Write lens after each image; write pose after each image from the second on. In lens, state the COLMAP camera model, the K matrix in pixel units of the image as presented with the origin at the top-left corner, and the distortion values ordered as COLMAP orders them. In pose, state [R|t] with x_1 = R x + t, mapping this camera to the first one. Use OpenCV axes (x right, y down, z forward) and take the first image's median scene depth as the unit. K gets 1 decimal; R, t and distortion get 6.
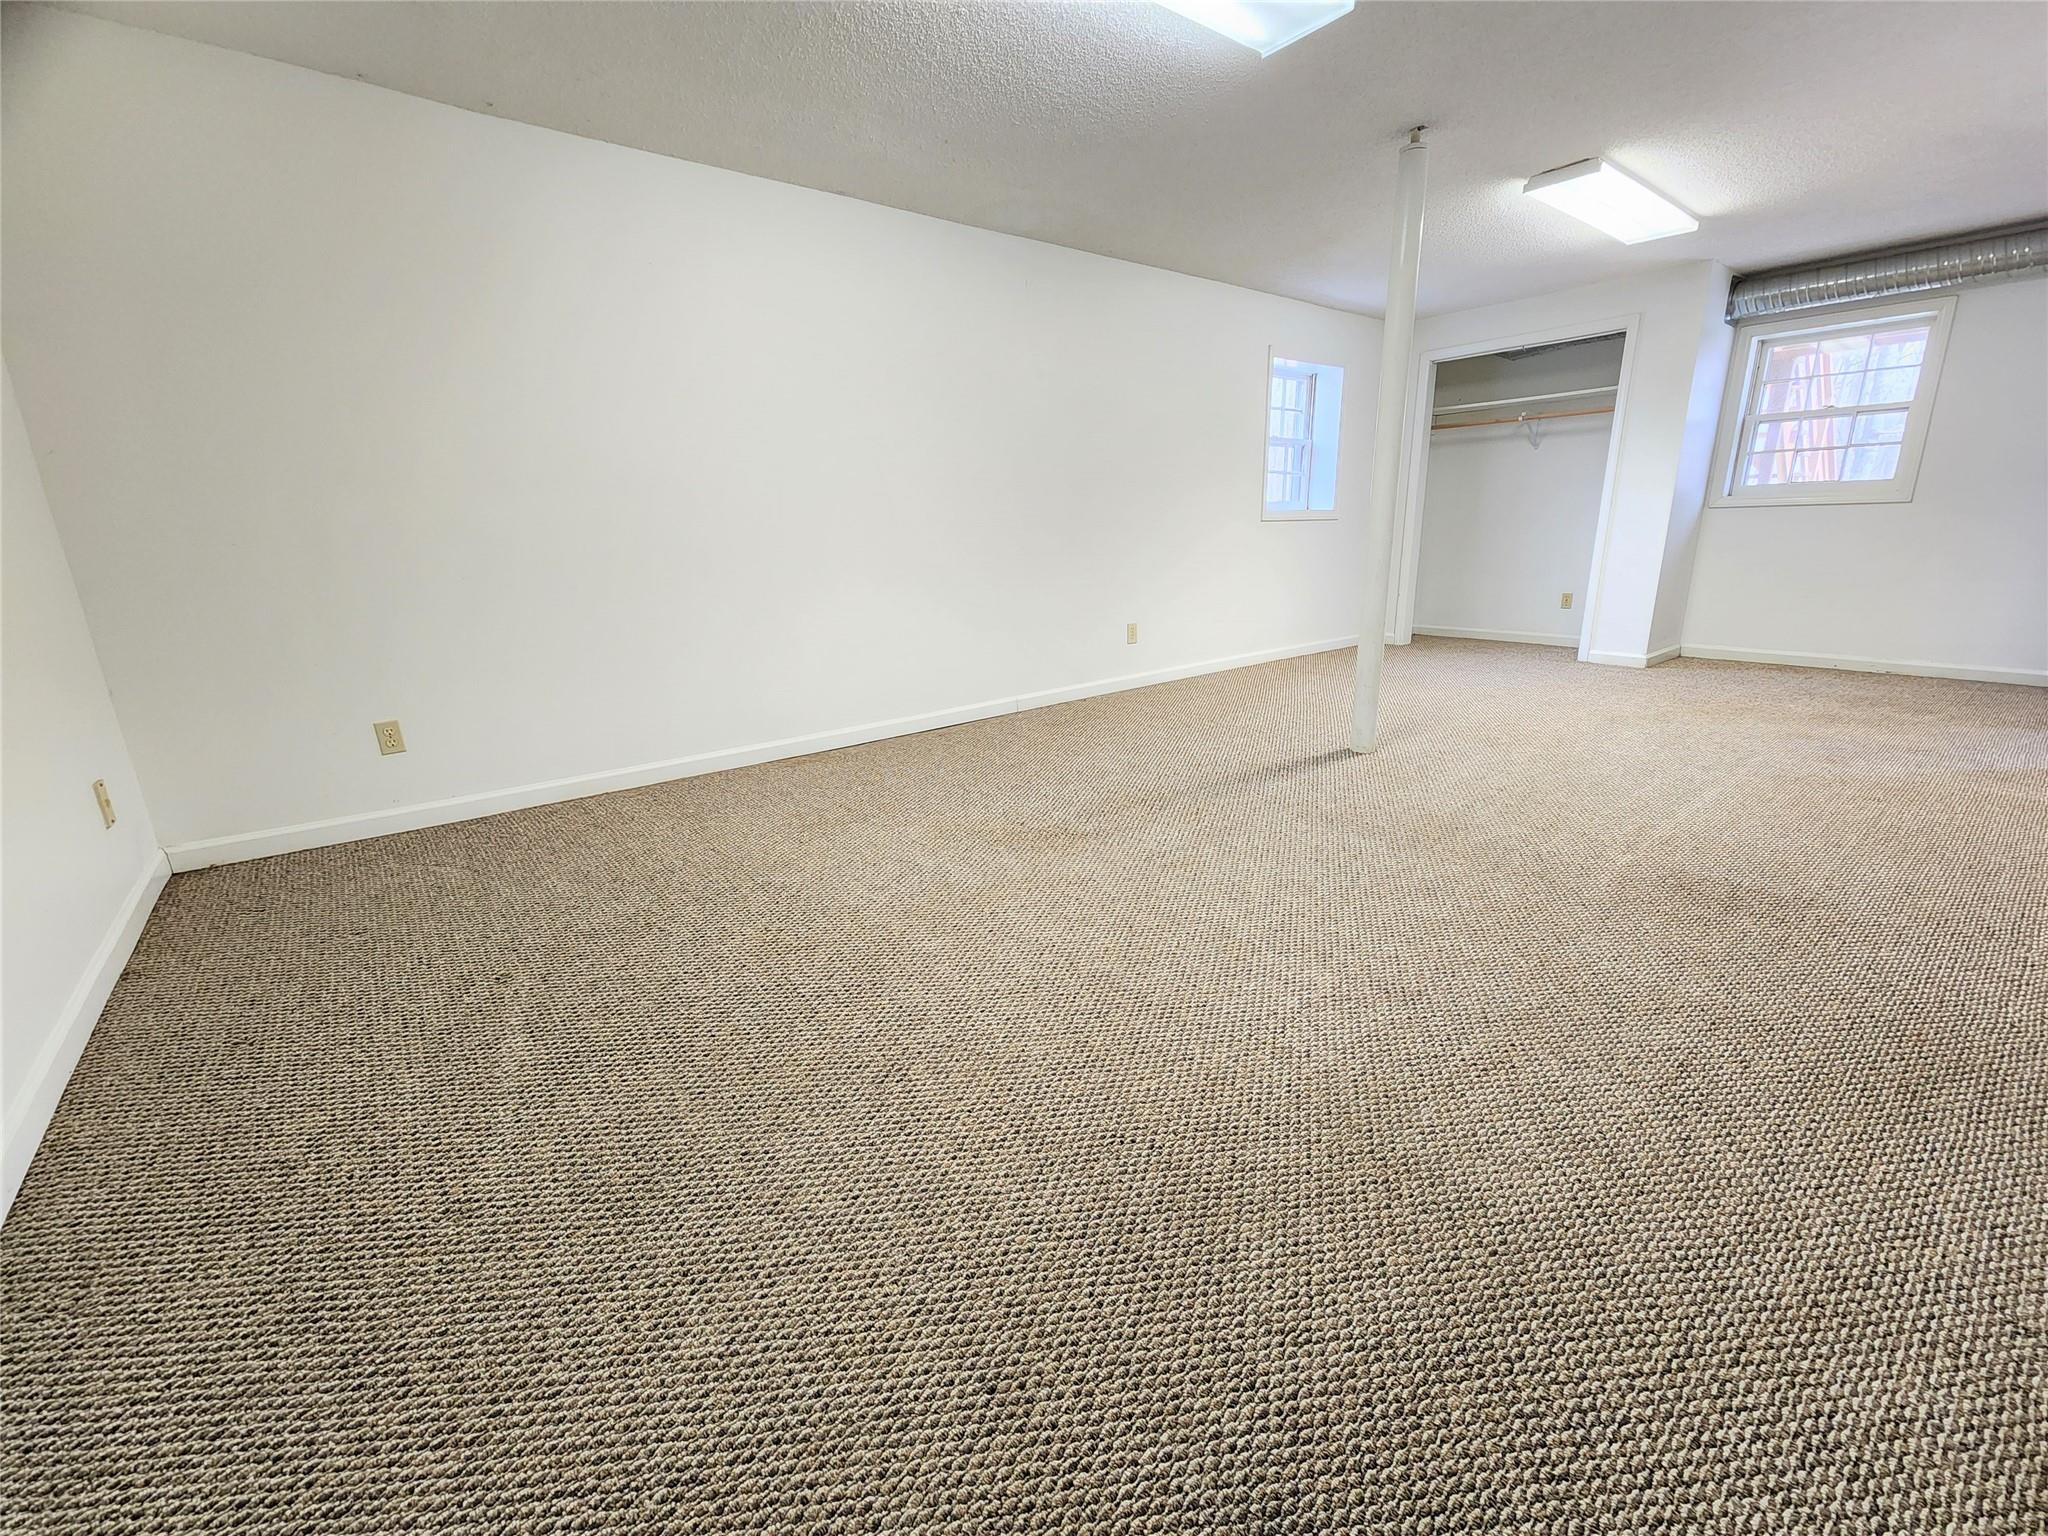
lens RADIAL K [[843.0, 0, 1025.3], [0, 843.0, 767.4], [0, 0, 1]] dist [0.002981, -0.001812]
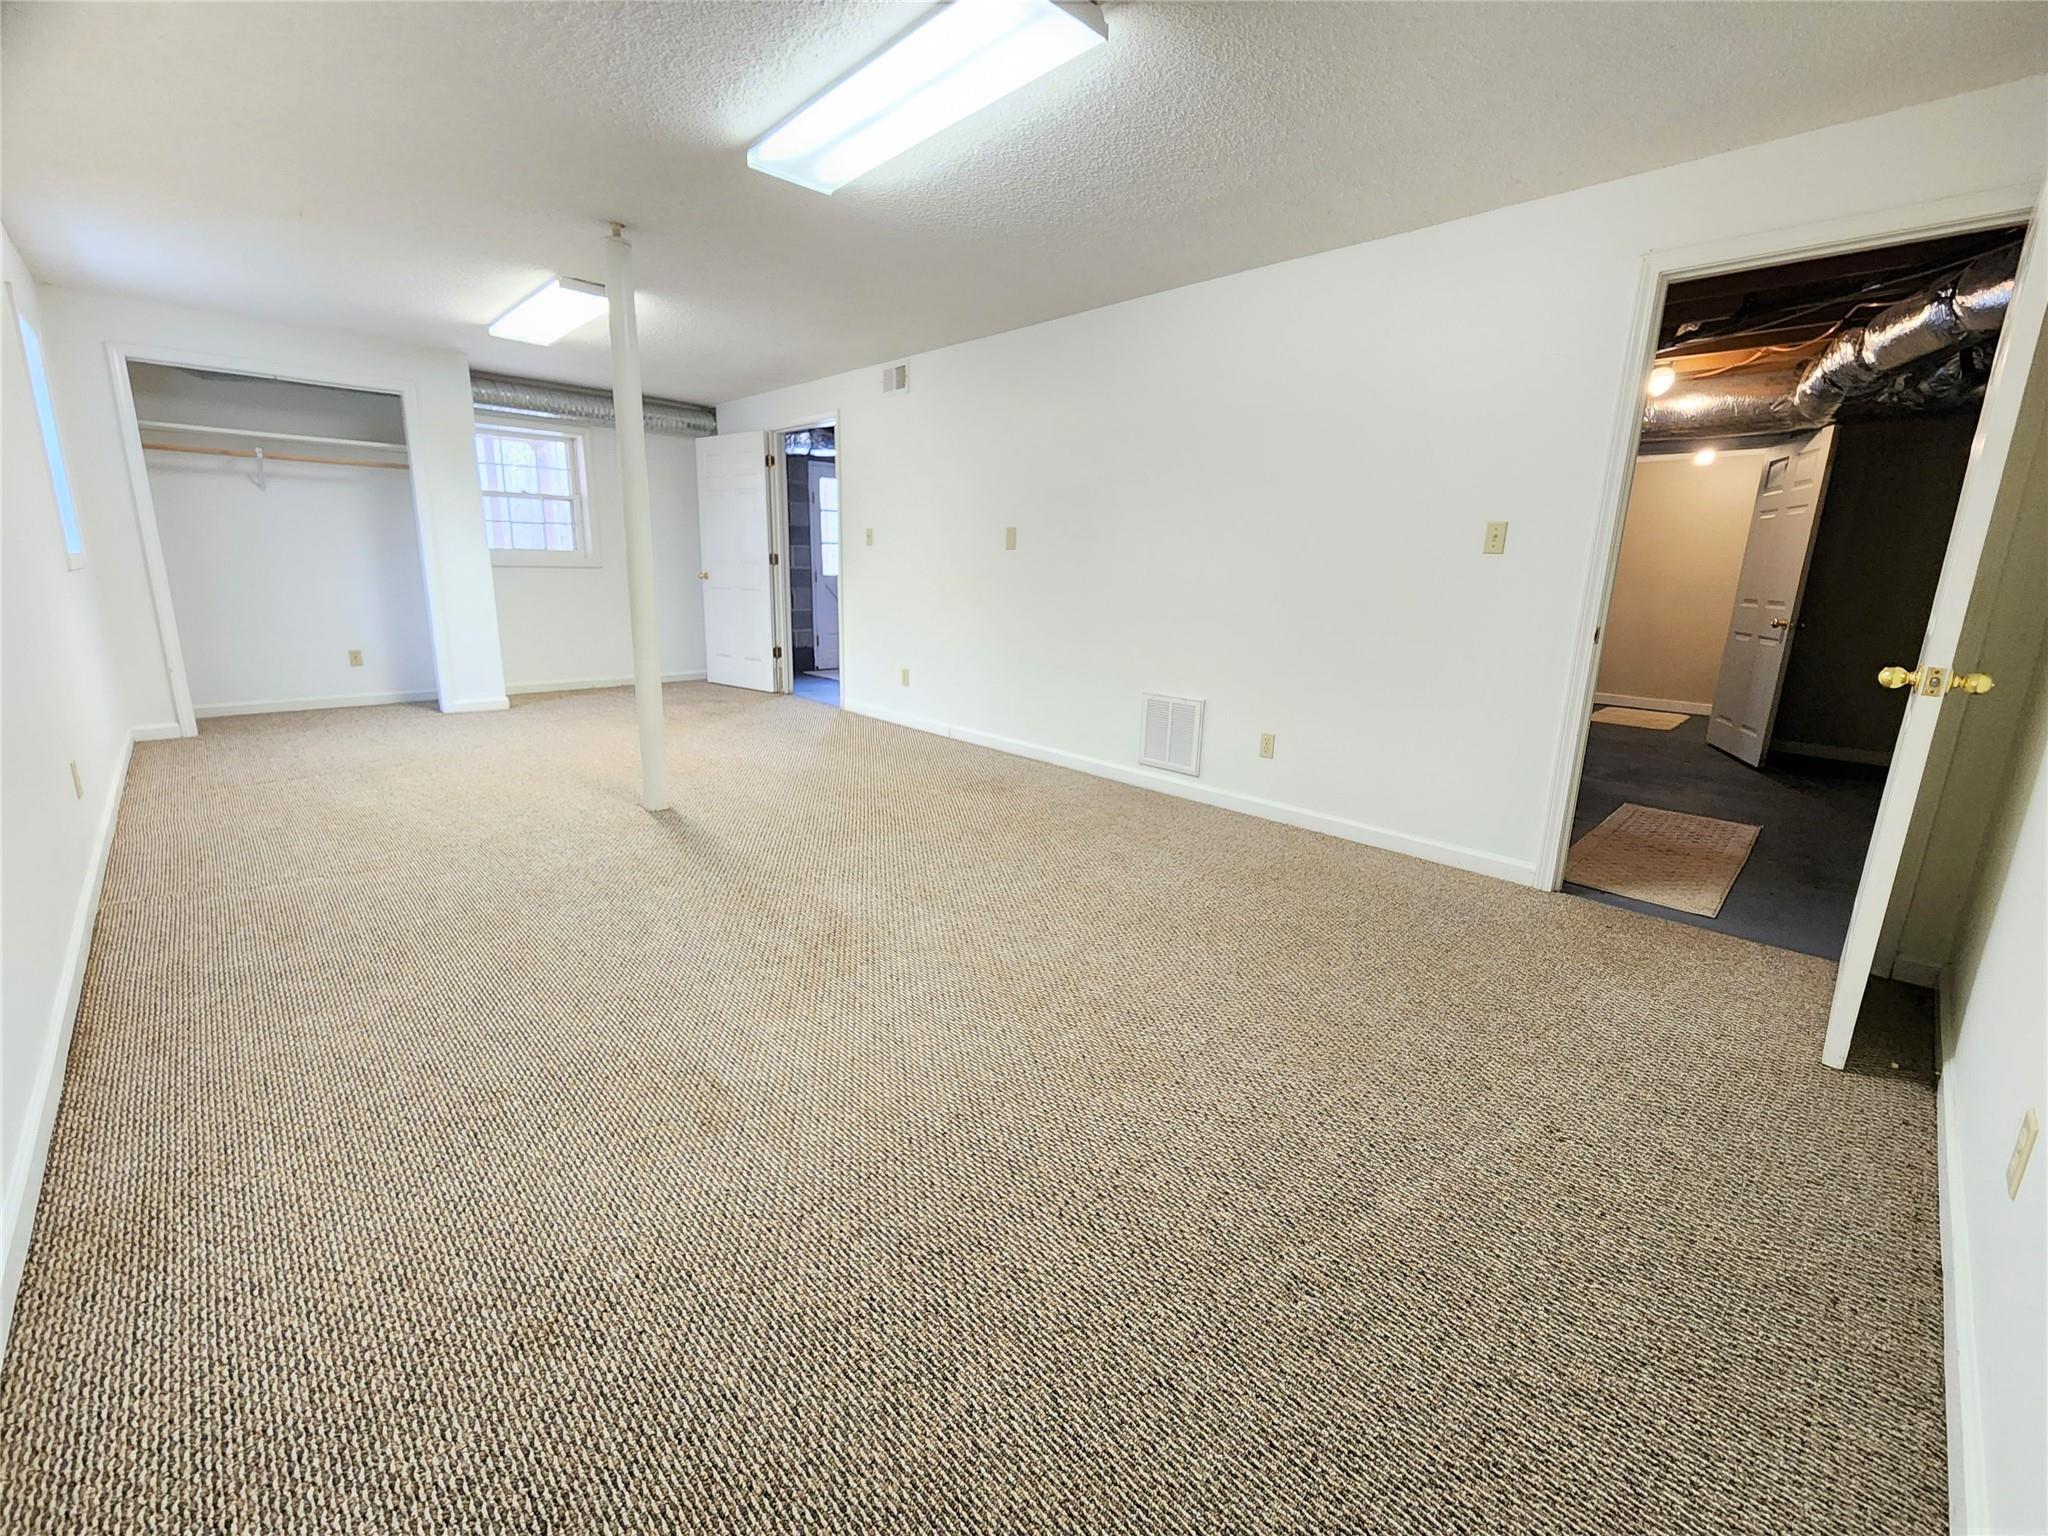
lens RADIAL K [[843.0, 0, 1020.9], [0, 843.0, 761.5], [0, 0, 1]] dist [0.002981, -0.001812]
pose [[-0.108838, -0.204475, 0.972802, -0.466194], [0.249125, 0.941775, 0.225825, -0.143448], [-0.962336, 0.266928, -0.051561, 0.454568]]
